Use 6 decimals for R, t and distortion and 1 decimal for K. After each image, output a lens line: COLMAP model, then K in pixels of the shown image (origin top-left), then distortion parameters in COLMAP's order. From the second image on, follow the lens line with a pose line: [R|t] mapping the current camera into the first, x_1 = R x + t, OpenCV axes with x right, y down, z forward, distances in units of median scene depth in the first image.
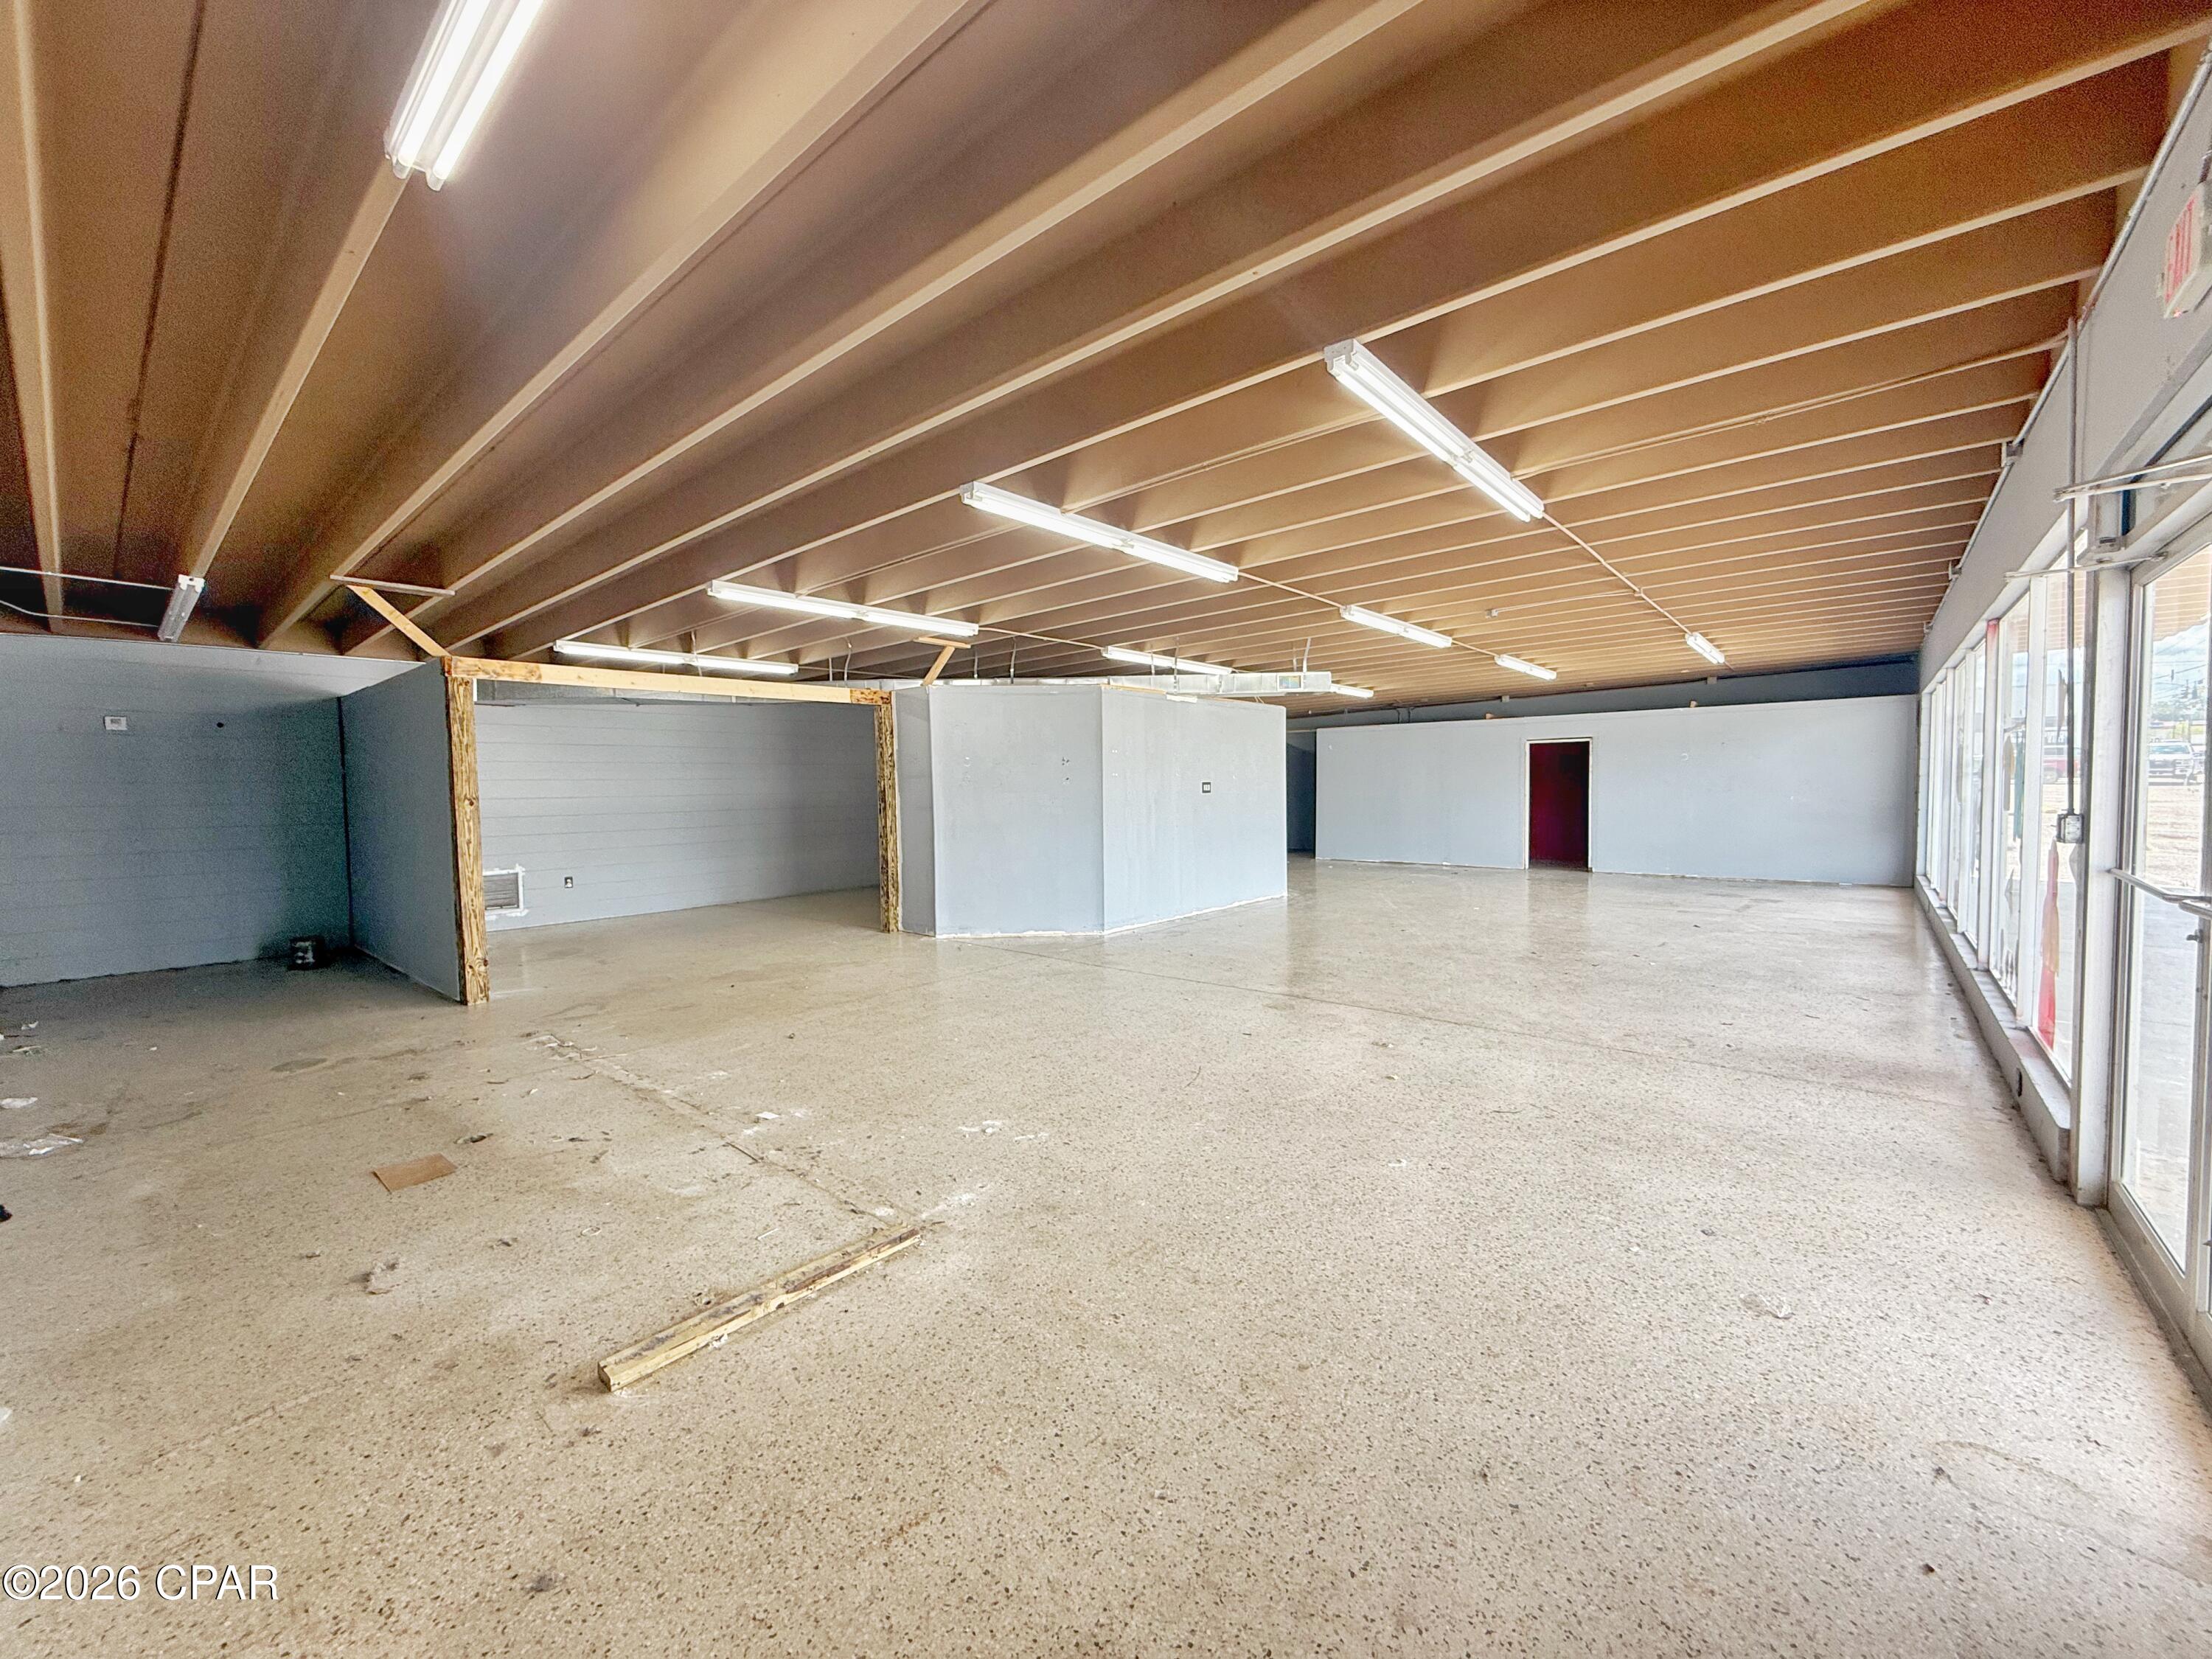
lens RADIAL K [[877.8, 0, 1099.3], [0, 877.8, 830.2], [0, 0, 1]] dist [-0.000925, 0.000123]
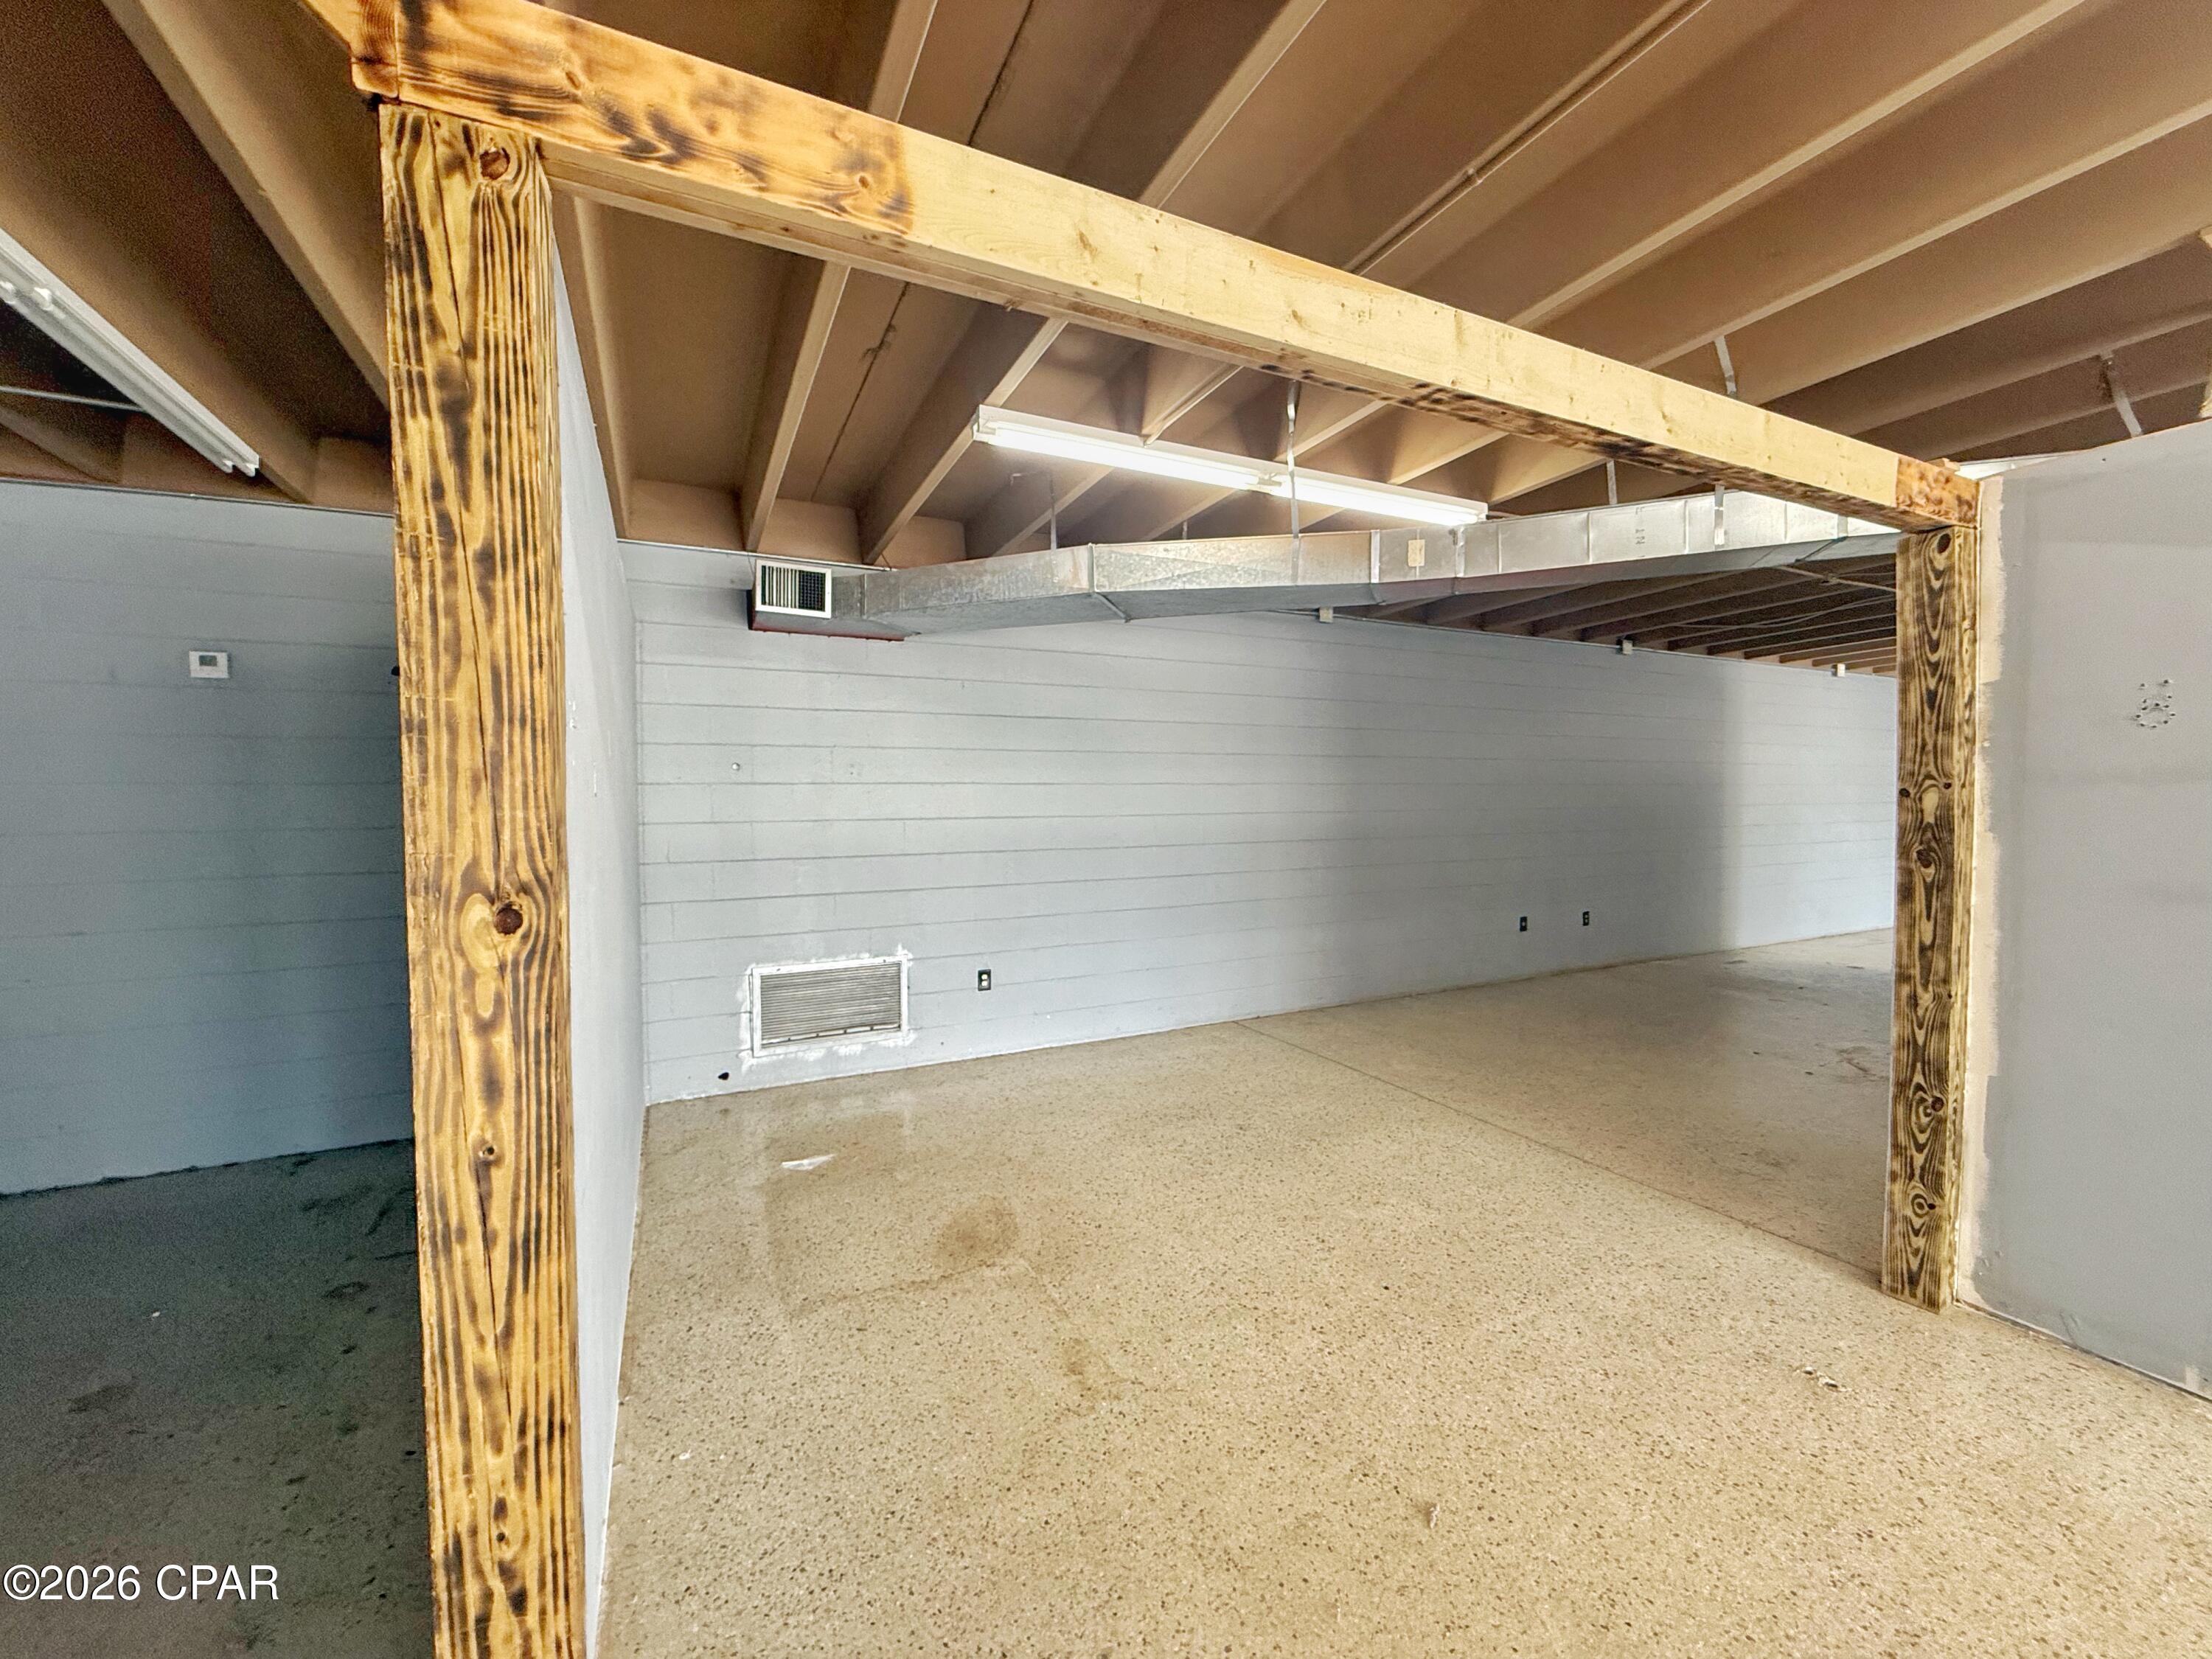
lens RADIAL K [[877.8, 0, 1096.4], [0, 877.8, 828.2], [0, 0, 1]] dist [-0.000925, 0.000123]
pose [[0.916407, 0.023542, -0.399554, -0.477482], [-0.027929, 0.999597, -0.005161, -0.042773], [0.399271, 0.015889, 0.916695, 0.774058]]
